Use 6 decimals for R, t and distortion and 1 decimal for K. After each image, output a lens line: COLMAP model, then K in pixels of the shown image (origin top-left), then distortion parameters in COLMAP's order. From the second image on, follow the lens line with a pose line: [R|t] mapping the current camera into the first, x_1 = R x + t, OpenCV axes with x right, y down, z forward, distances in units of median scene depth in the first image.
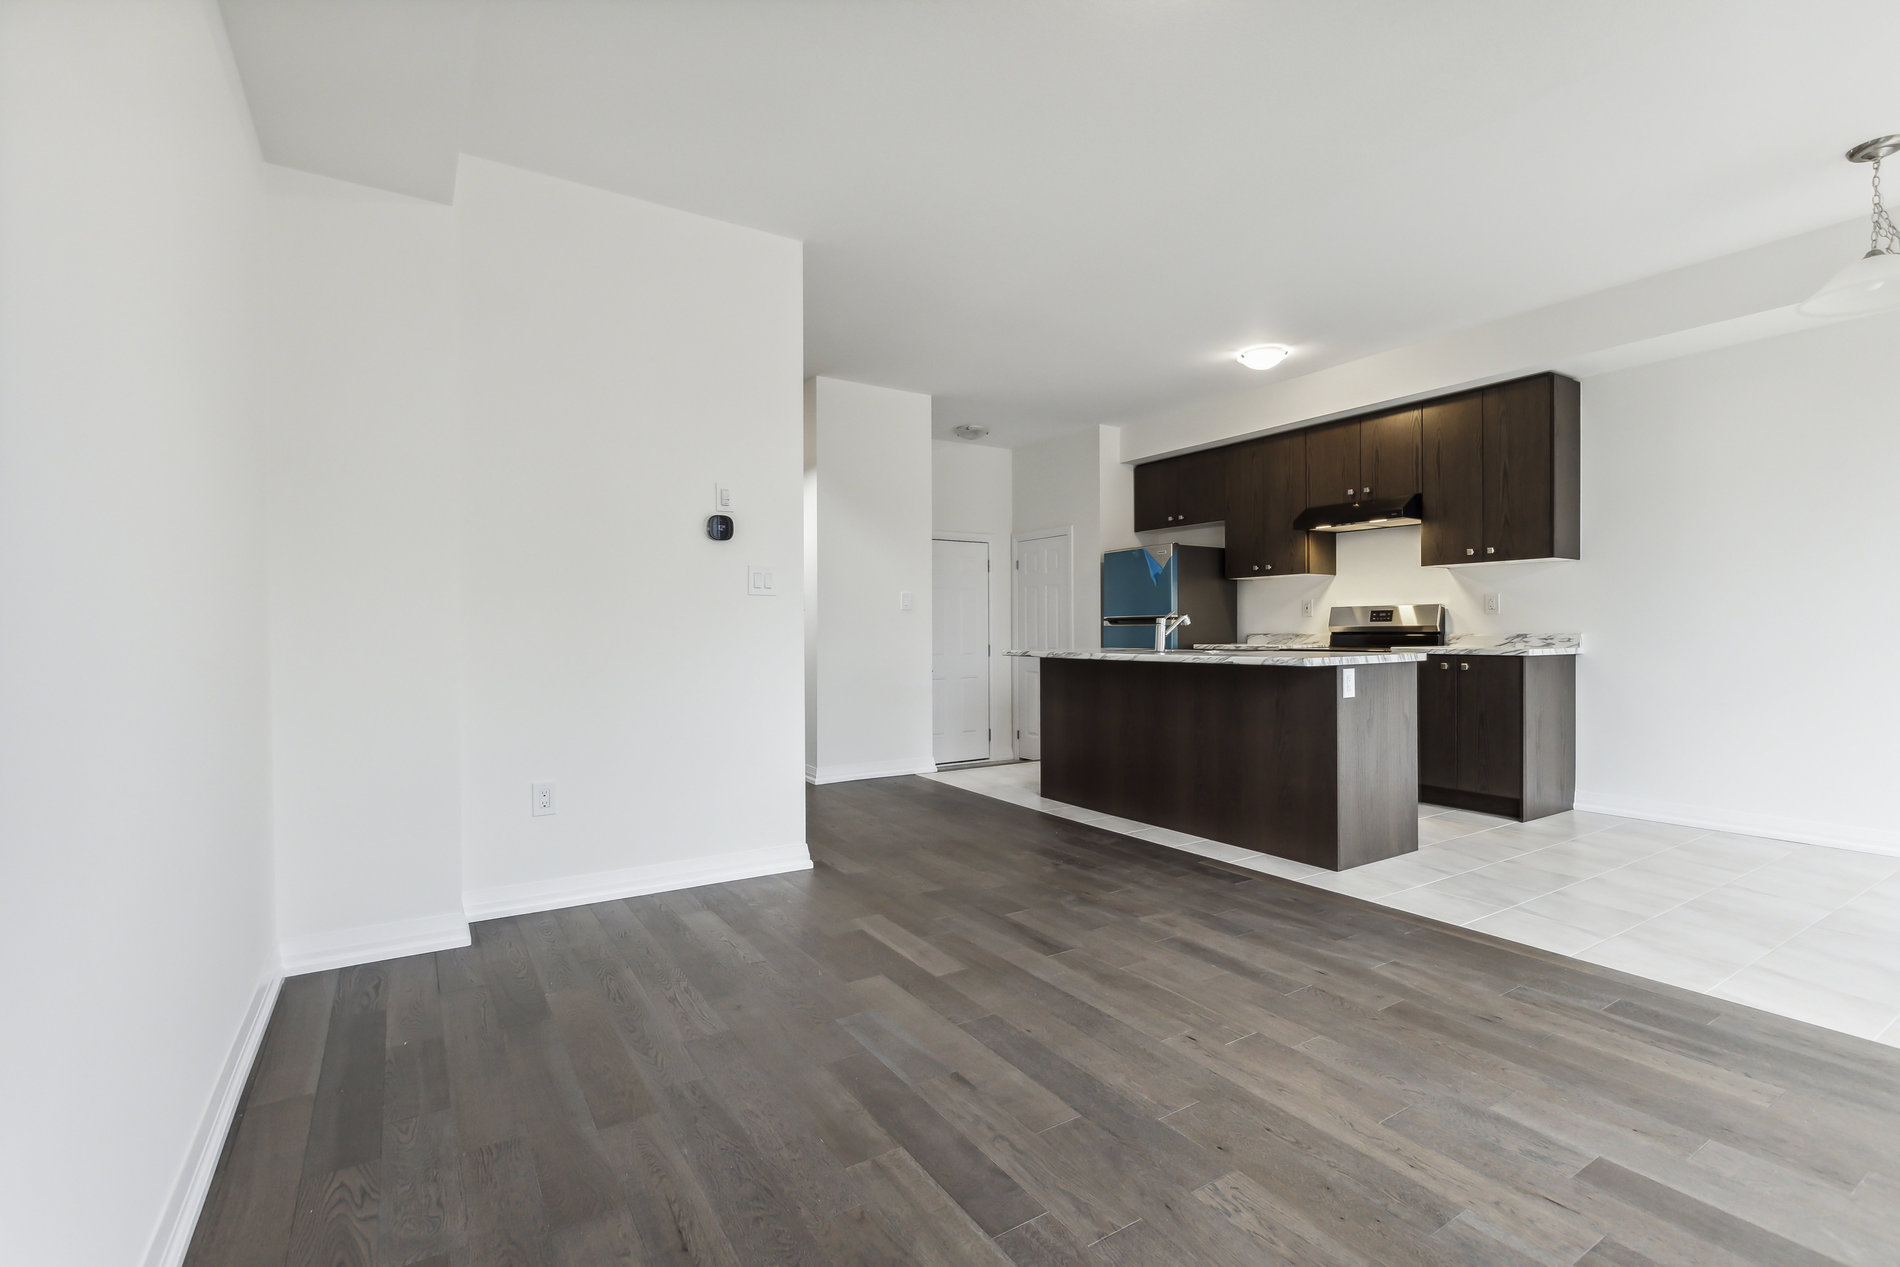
lens RADIAL K [[850.8, 0, 950.0], [0, 850.8, 633.5], [0, 0, 1]] dist [-0.000819, 0.000098]
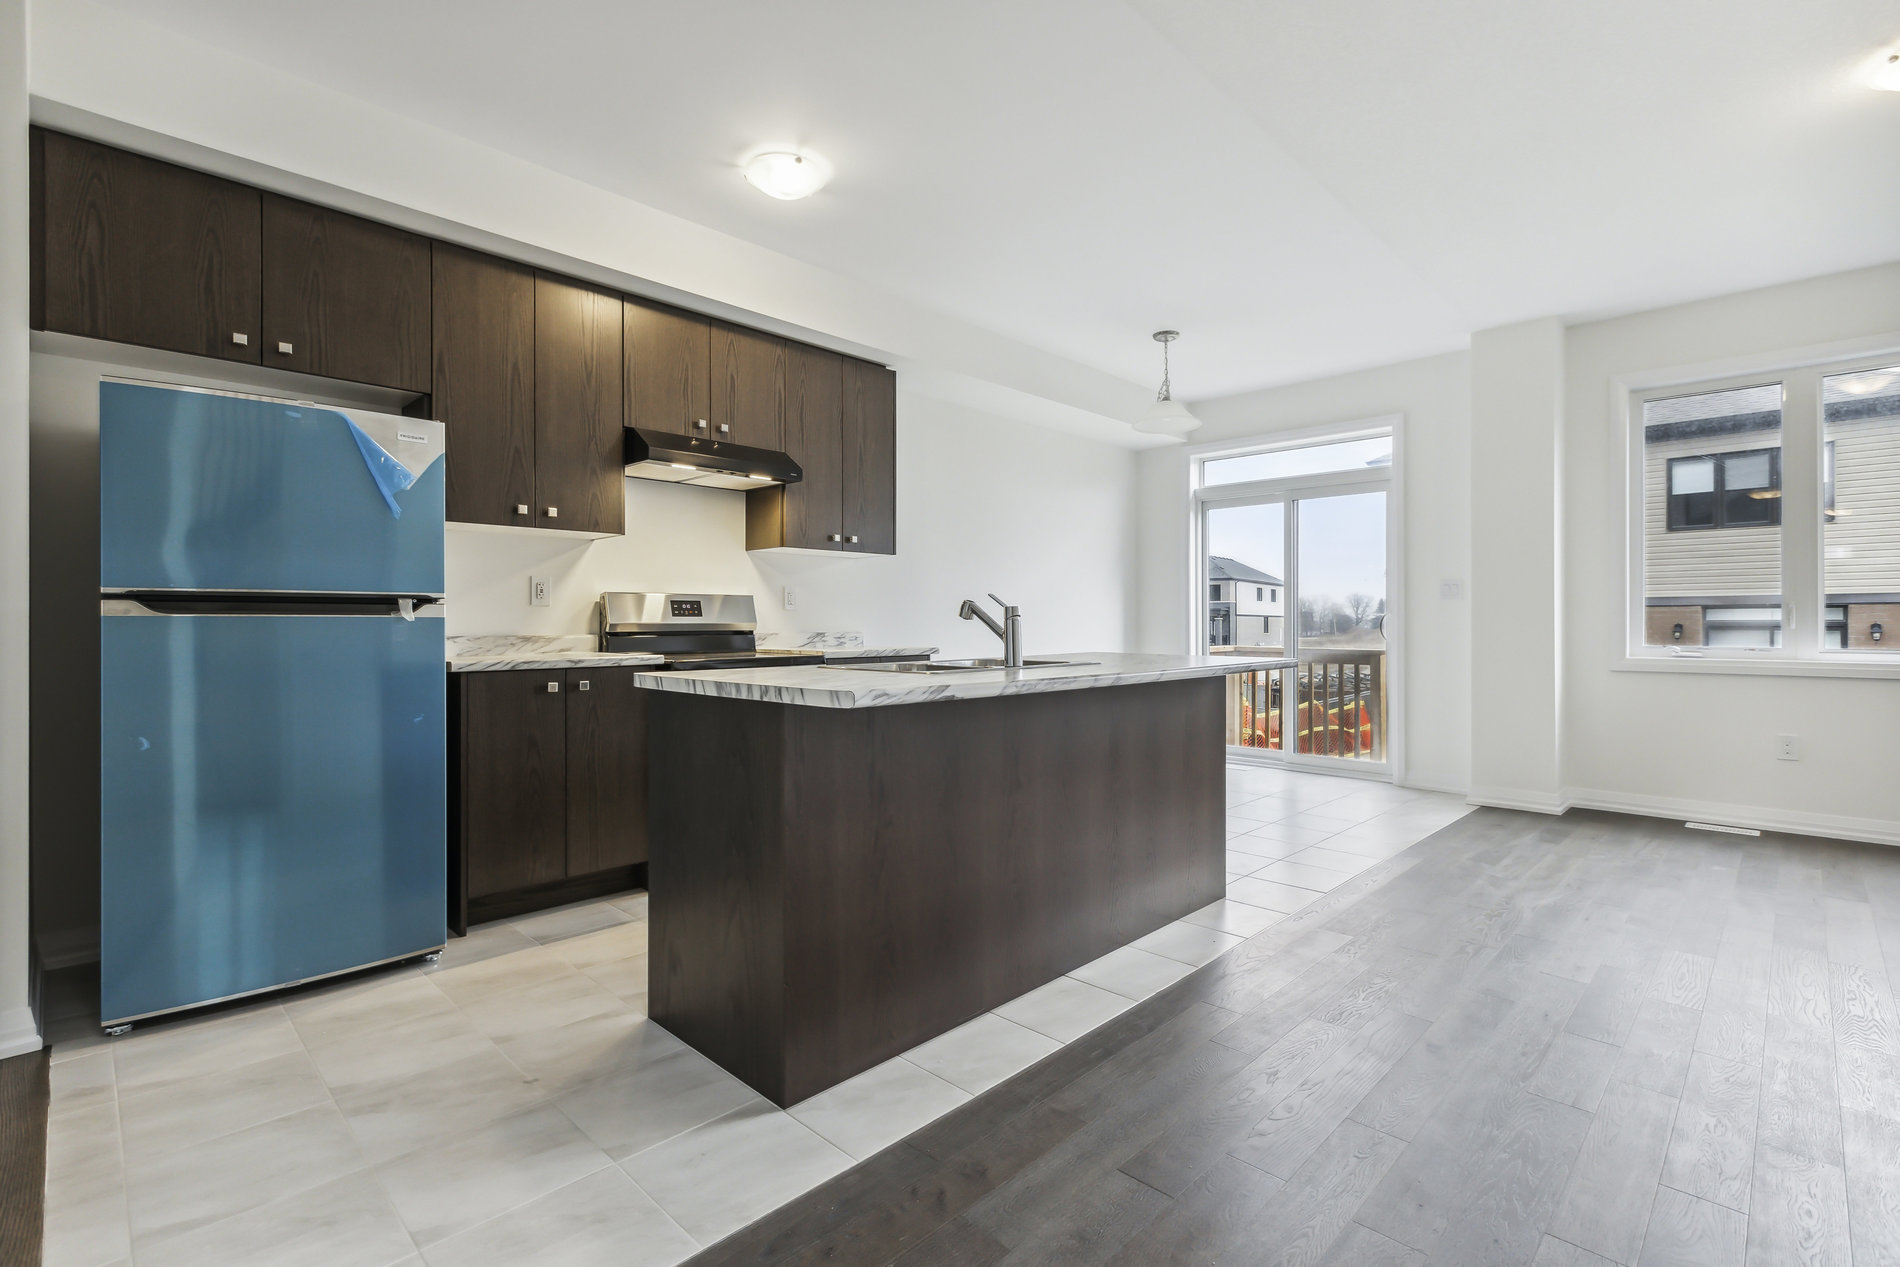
lens RADIAL K [[871.9, 0, 952.0], [0, 871.9, 616.5], [0, 0, 1]] dist [-0.000195, 0.000438]
pose [[-0.222724, 0.003699, 0.974874, -0.237114], [-0.002624, 0.999987, -0.004394, -0.011536], [-0.974878, -0.003537, -0.222712, 0.947044]]
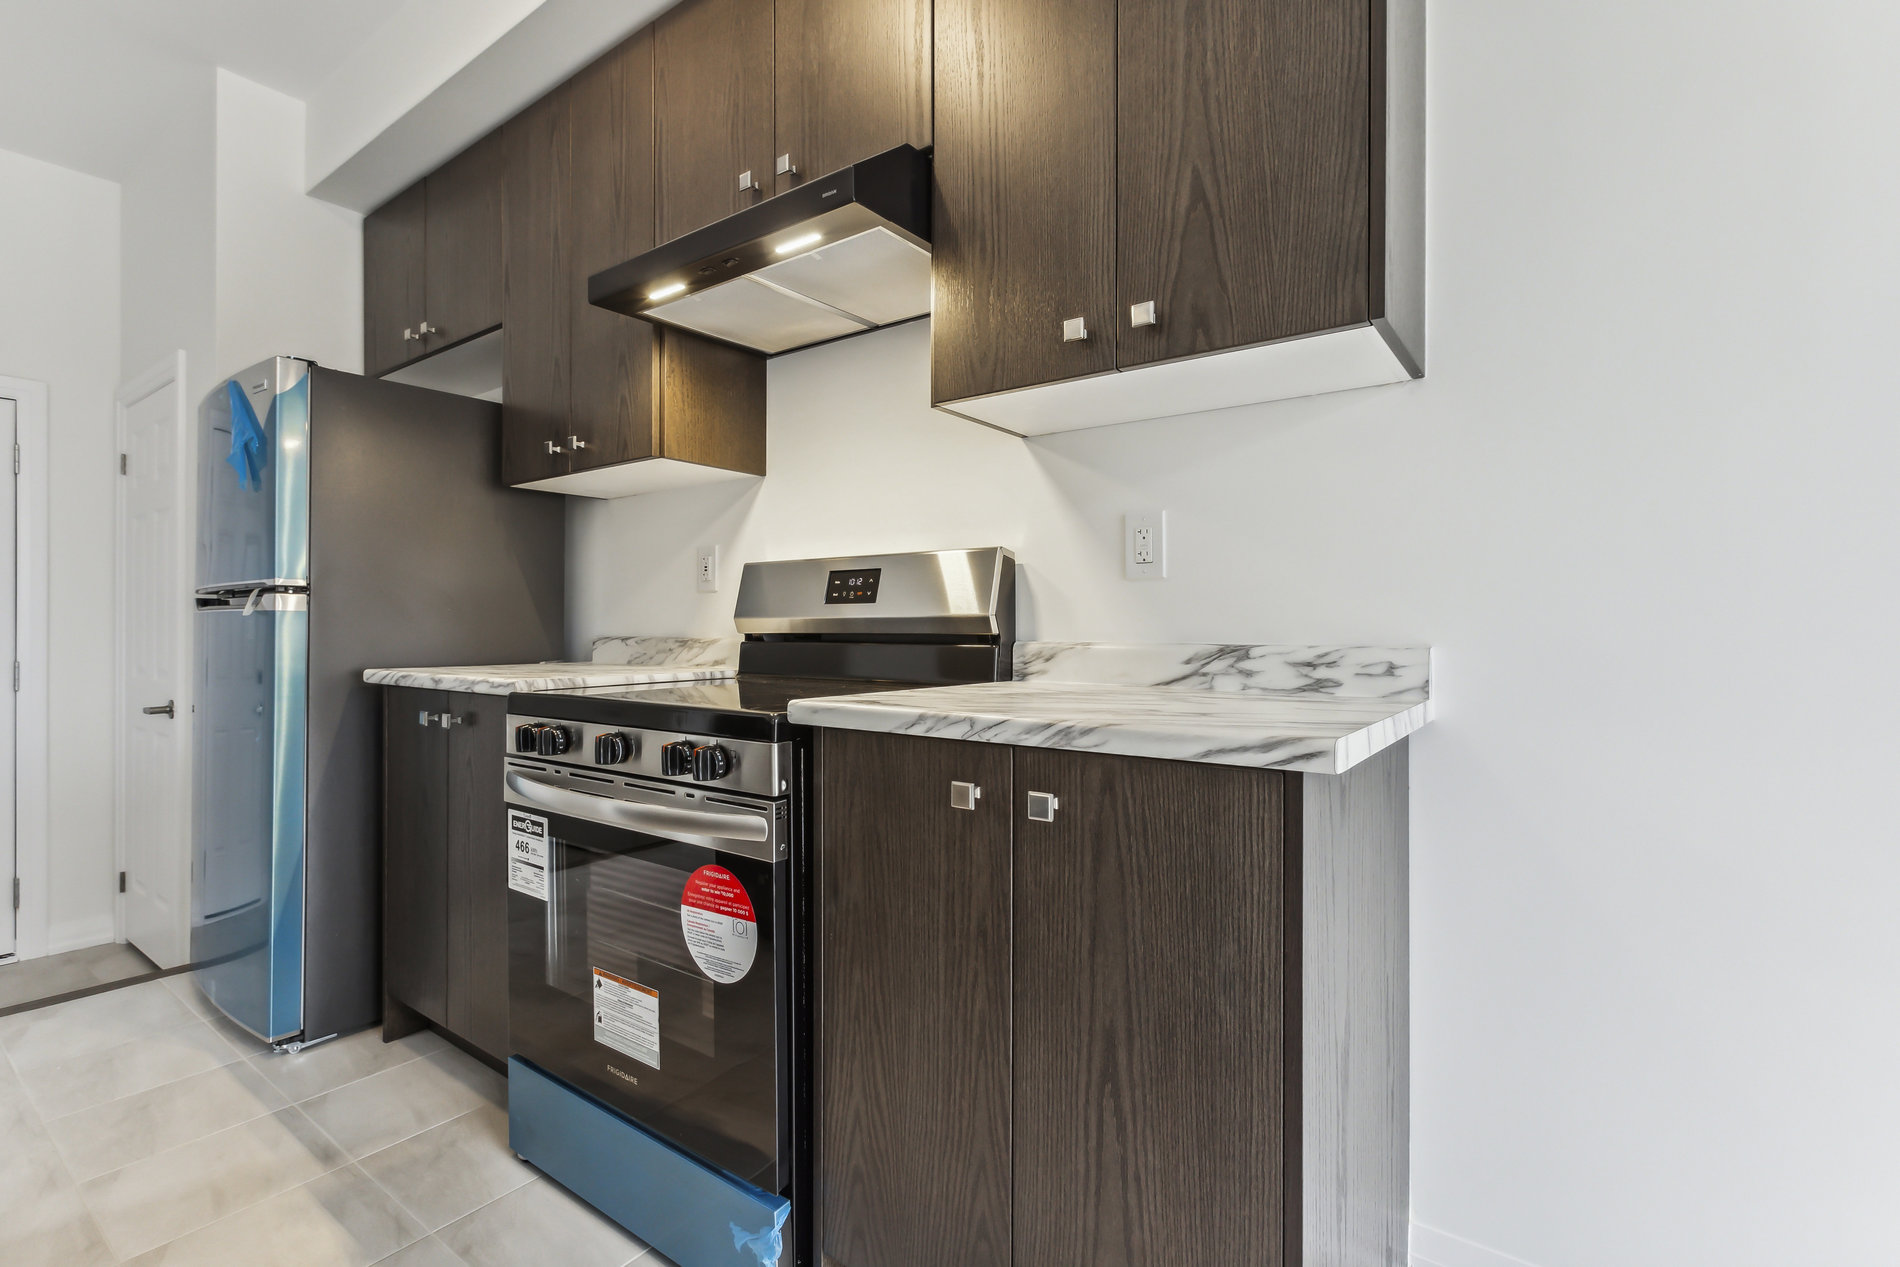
lens RADIAL K [[871.9, 0, 952.0], [0, 871.9, 616.5], [0, 0, 1]] dist [-0.000195, 0.000438]
pose [[0.934499, -0.004028, 0.355944, 0.422834], [0.004889, 0.999987, -0.001520, -0.008345], [-0.355933, 0.003160, 0.934506, 0.670044]]
